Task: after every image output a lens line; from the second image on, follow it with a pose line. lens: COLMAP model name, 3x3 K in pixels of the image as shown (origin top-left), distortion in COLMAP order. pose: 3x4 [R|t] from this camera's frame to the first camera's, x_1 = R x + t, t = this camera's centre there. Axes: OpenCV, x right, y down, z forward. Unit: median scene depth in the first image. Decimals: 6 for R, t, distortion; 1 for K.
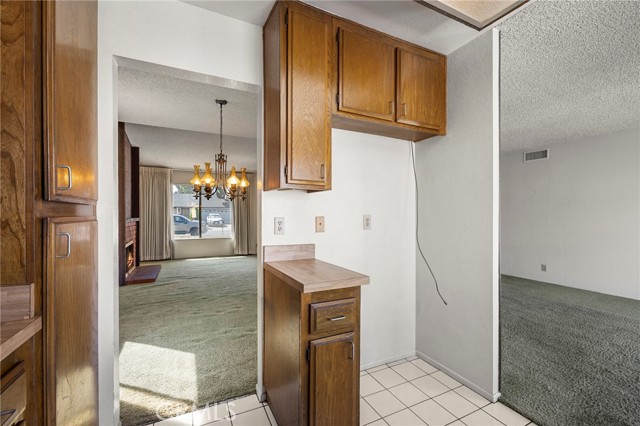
lens RADIAL K [[271.3, 0, 316.8], [0, 271.3, 215.0], [0, 0, 1]] dist [-0.002766, -0.000537]
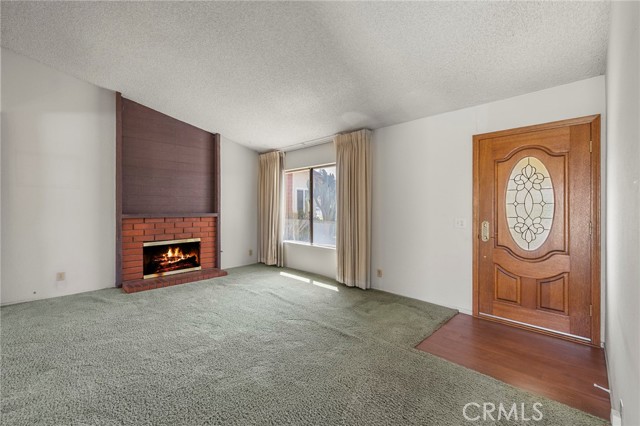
lens RADIAL K [[269.9, 0, 321.5], [0, 269.9, 210.6], [0, 0, 1]] dist [-0.002313, -0.000198]
pose [[0.339207, 0.007405, -0.940683, 0.499771], [-0.003077, 0.999972, 0.006762, -0.008345], [0.940707, 0.000601, 0.339220, 1.819712]]
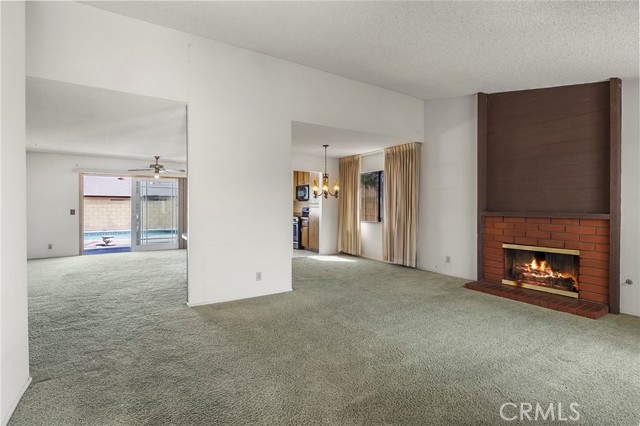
lens RADIAL K [[307.5, 0, 321.0], [0, 307.5, 210.1], [0, 0, 1]] dist [-0.001871, -0.000168]
pose [[-0.992738, -0.002451, -0.120272, -0.067054], [-0.004325, 0.999873, 0.015325, -0.005608], [0.120220, 0.015734, -0.992623, 2.707036]]
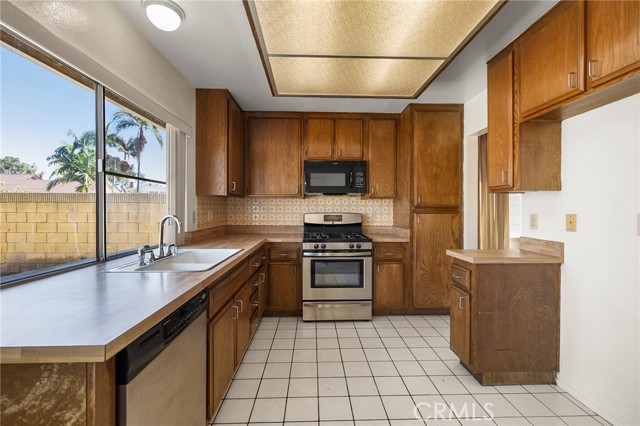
lens RADIAL K [[269.9, 0, 321.5], [0, 269.9, 210.6], [0, 0, 1]] dist [-0.002313, -0.000198]
pose [[-0.416688, 0.003152, -0.909044, 0.700134], [-0.004635, 0.999974, 0.005592, -0.005471], [0.909038, 0.006544, -0.416662, 0.349938]]
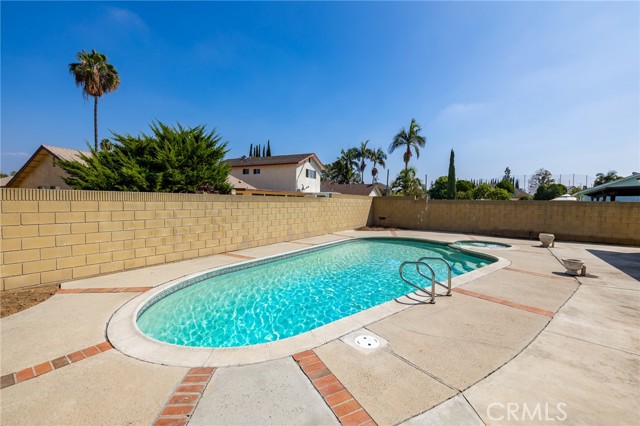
lens RADIAL K [[270.1, 0, 323.5], [0, 270.1, 212.9], [0, 0, 1]] dist [-0.000327, -0.000007]
pose [[-0.869392, 0.008107, -0.494057, 3.899752], [-0.015280, 0.998946, 0.043279, -0.042694], [0.493887, 0.045176, -0.868352, 0.104487]]
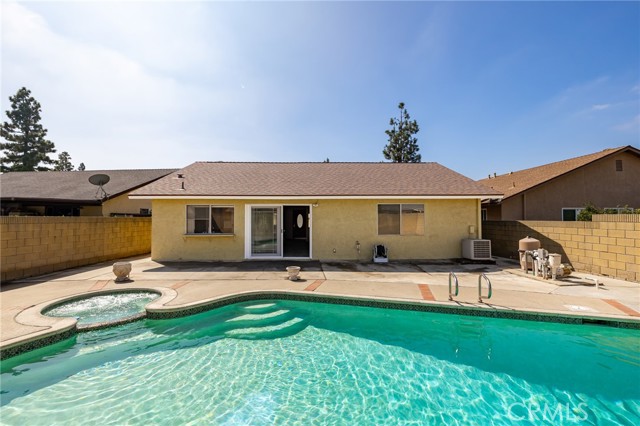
lens RADIAL K [[269.9, 0, 321.5], [0, 269.9, 210.6], [0, 0, 1]] dist [-0.002313, -0.000198]
pose [[0.906790, -0.012227, -0.421405, 2.767796], [0.001687, 0.999677, -0.025377, -0.078534], [0.421579, 0.022301, 0.906517, -2.386378]]
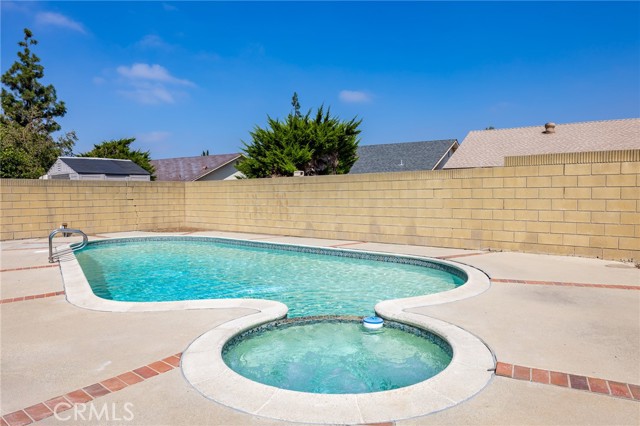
lens RADIAL K [[433.1, 0, 320.0], [0, 433.1, 213.0], [0, 0, 1]] dist [-0.005581, 0.002376]
pose [[-0.388410, -0.042904, 0.920487, 0.165809], [0.012406, 0.998582, 0.051779, 0.028985], [-0.921403, 0.031531, -0.387326, -1.110916]]
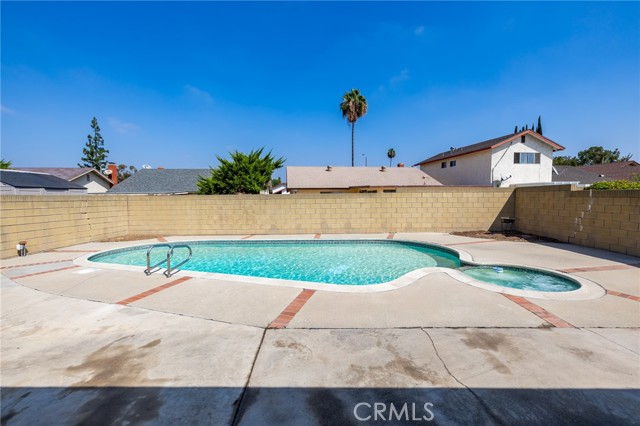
lens RADIAL K [[269.9, 0, 321.5], [0, 269.9, 210.6], [0, 0, 1]] dist [-0.002313, -0.000198]
pose [[-0.887943, -0.018267, 0.459591, 1.320571], [0.008101, 0.998435, 0.055334, -0.063412], [-0.459882, 0.052857, -0.886405, 0.247770]]
